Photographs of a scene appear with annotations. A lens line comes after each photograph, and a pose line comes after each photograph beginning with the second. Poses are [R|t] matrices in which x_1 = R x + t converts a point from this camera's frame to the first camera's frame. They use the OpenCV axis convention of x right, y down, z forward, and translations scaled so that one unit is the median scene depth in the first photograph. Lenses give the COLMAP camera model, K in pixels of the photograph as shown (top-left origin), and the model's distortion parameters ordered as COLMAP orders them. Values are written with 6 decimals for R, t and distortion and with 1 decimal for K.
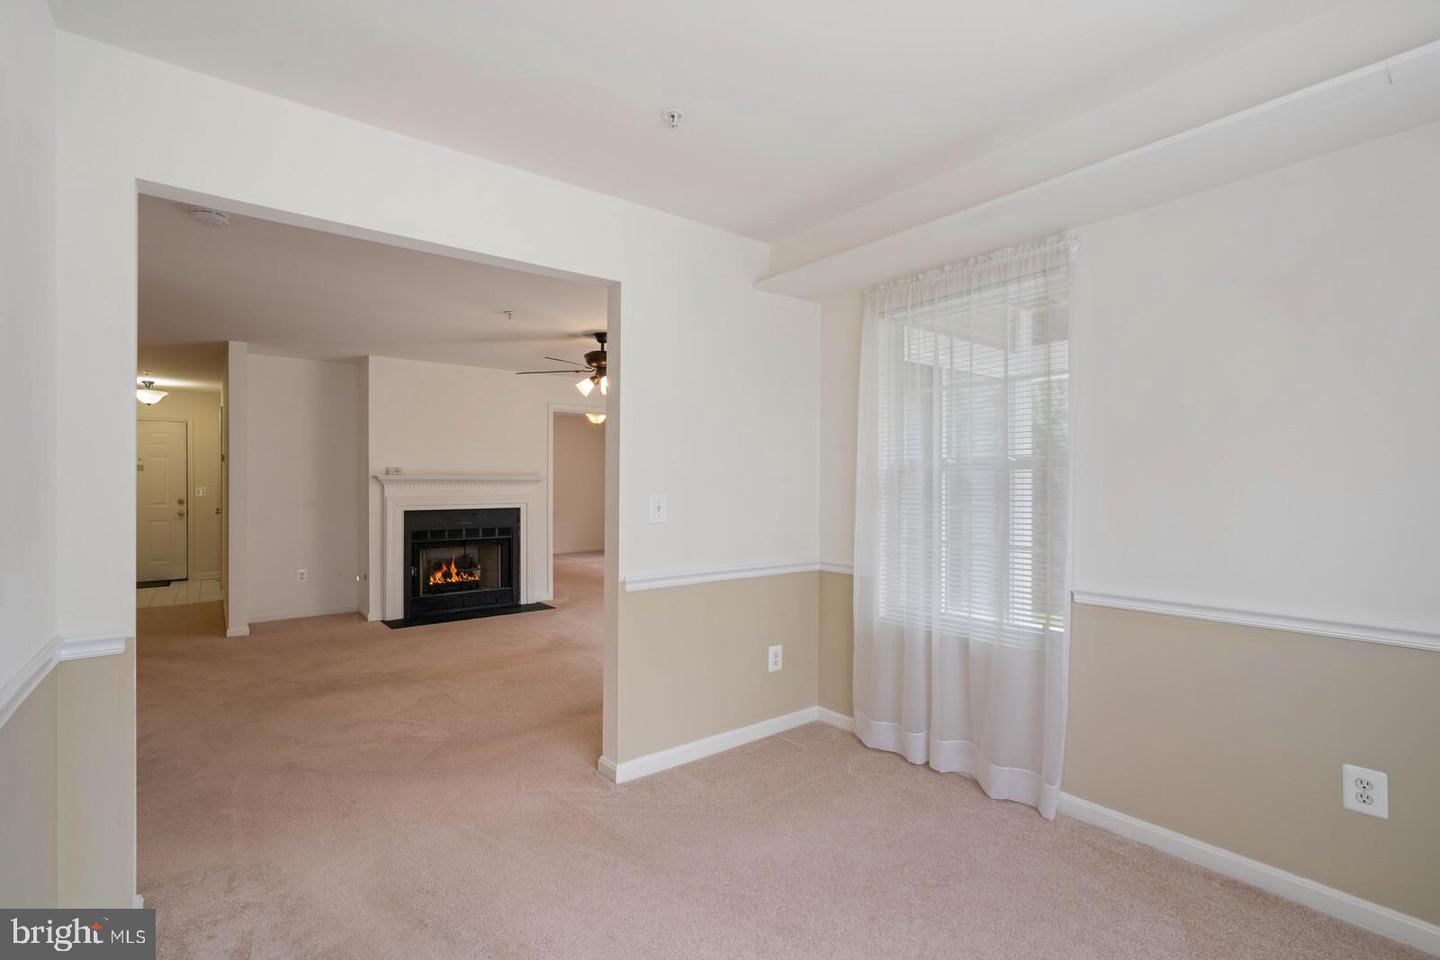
lens RADIAL K [[653.4, 0, 712.7], [0, 653.4, 480.1], [0, 0, 1]] dist [0.001056, 0.000446]
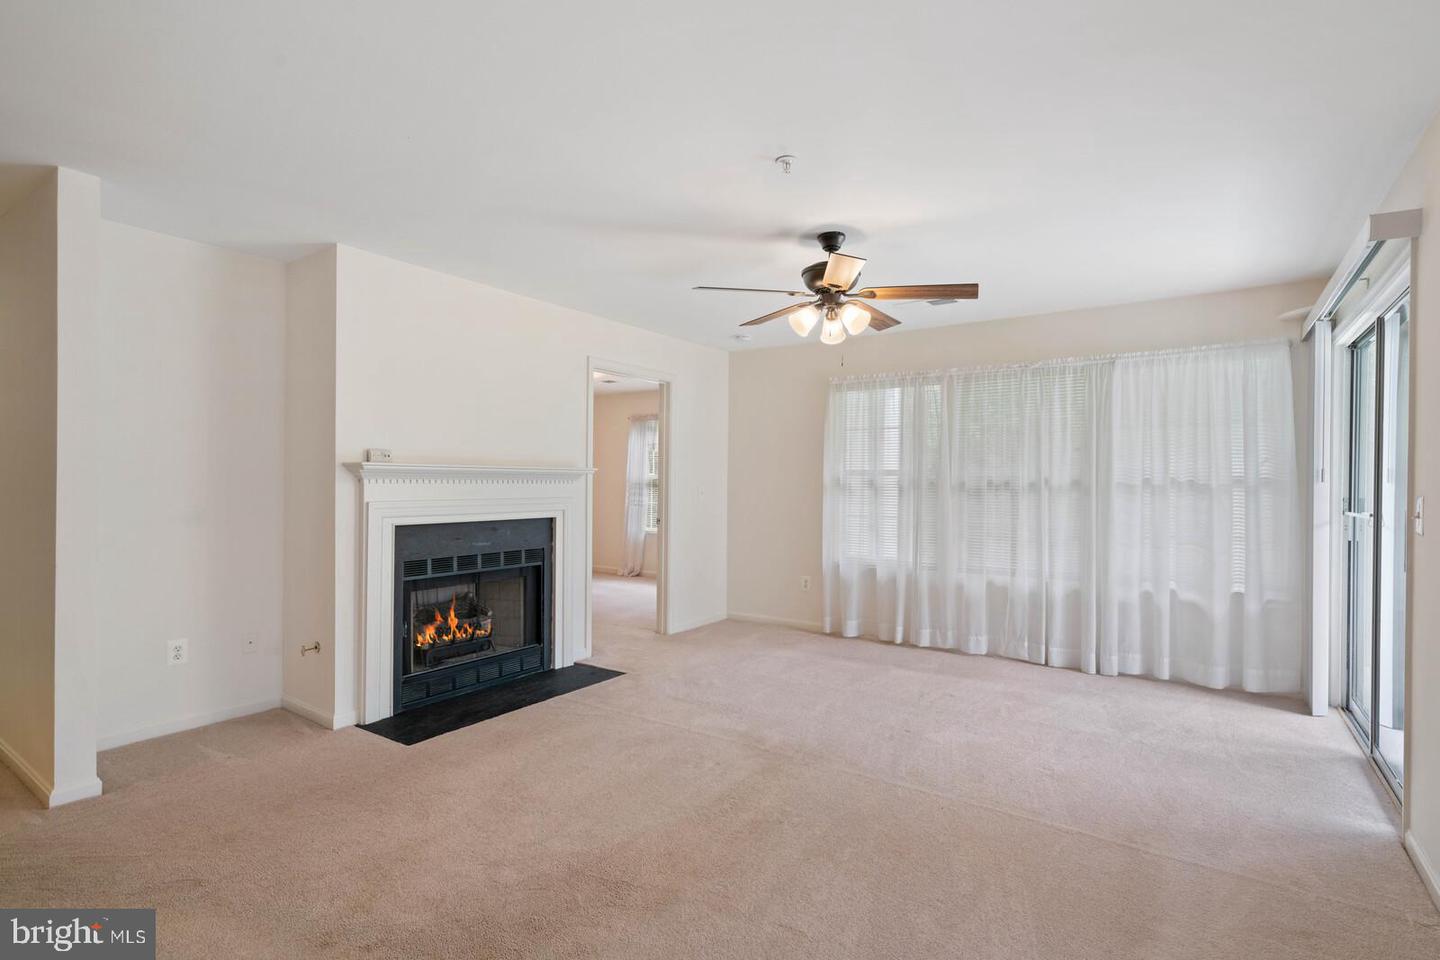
lens RADIAL K [[698.0, 0, 713.1], [0, 698.0, 477.3], [0, 0, 1]] dist [0.016197, 0.000112]
pose [[0.959074, 0.010324, 0.282966, -0.373662], [-0.010325, 0.999946, -0.001489, 0.003123], [-0.282966, -0.001494, 0.959129, 0.331997]]
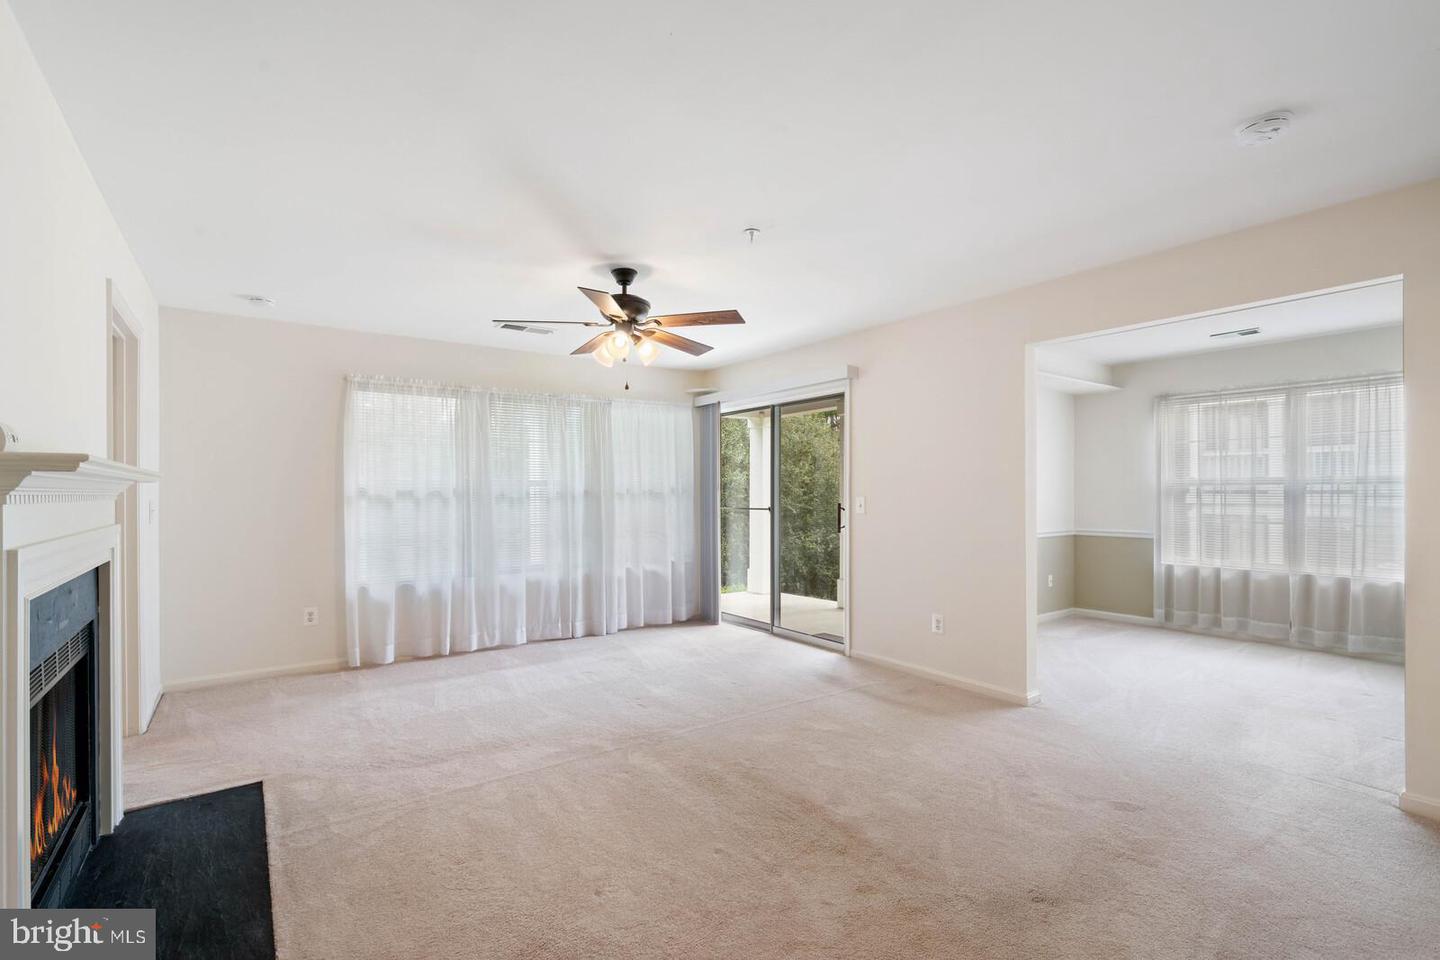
lens RADIAL K [[661.1, 0, 716.9], [0, 661.1, 496.0], [0, 0, 1]] dist [-0.001259, -0.000044]
pose [[0.049966, -0.002582, 0.998748, -0.692781], [-0.004434, 0.999986, 0.002807, 0.005500], [-0.998741, -0.004568, 0.049954, 0.711379]]
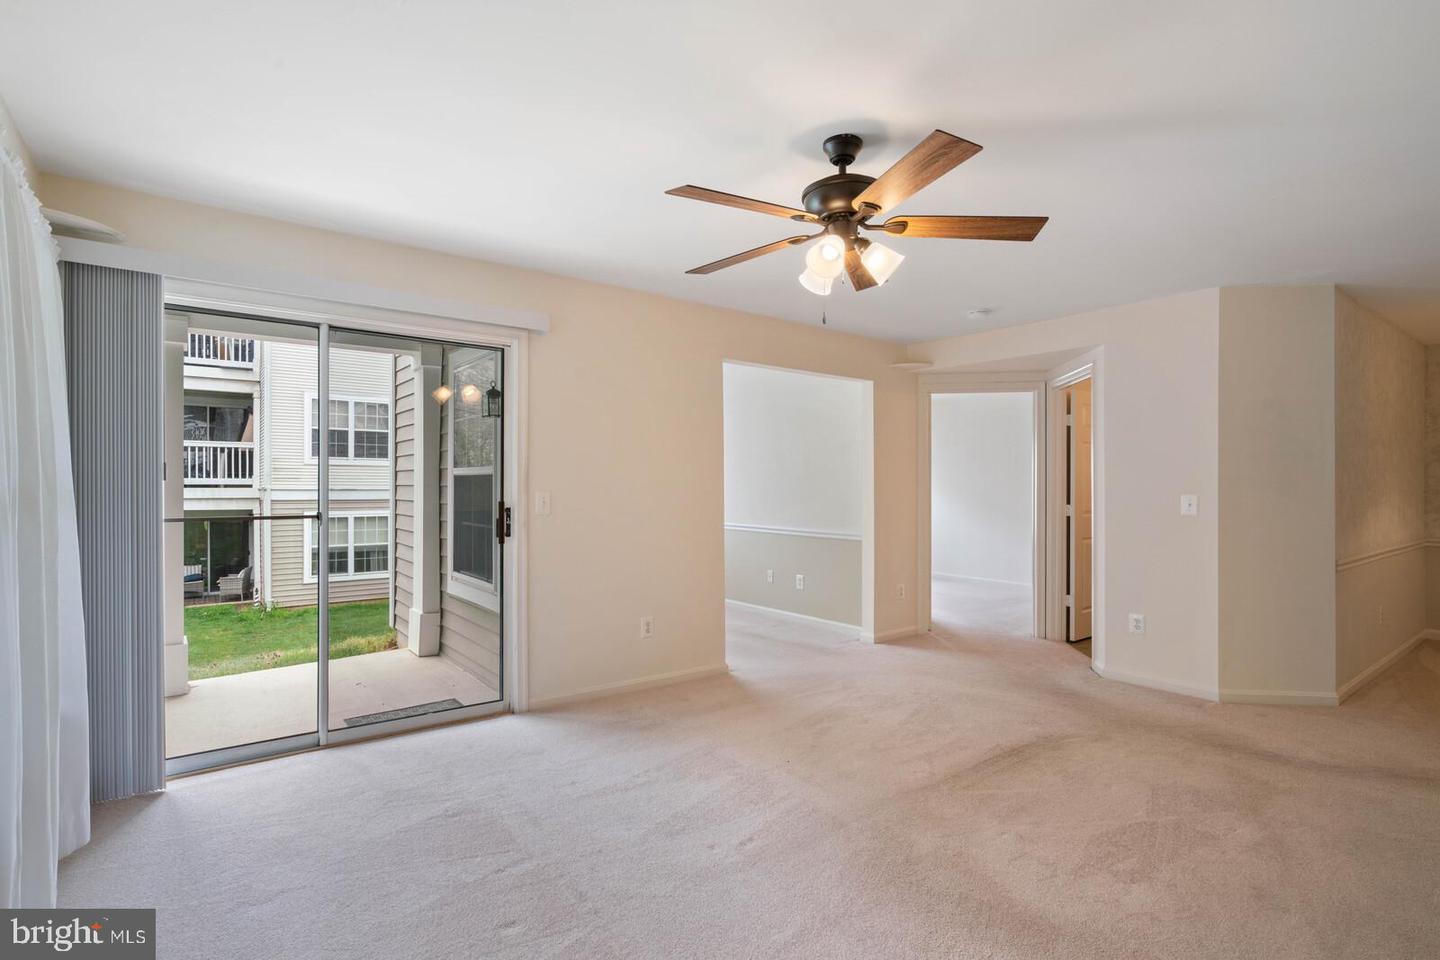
lens RADIAL K [[698.0, 0, 713.1], [0, 698.0, 477.3], [0, 0, 1]] dist [0.016197, 0.000112]
pose [[-0.999579, 0.000549, 0.029009, -0.078873], [0.000056, 0.999856, -0.016959, 0.005577], [-0.029014, -0.016951, -0.999435, 1.196305]]
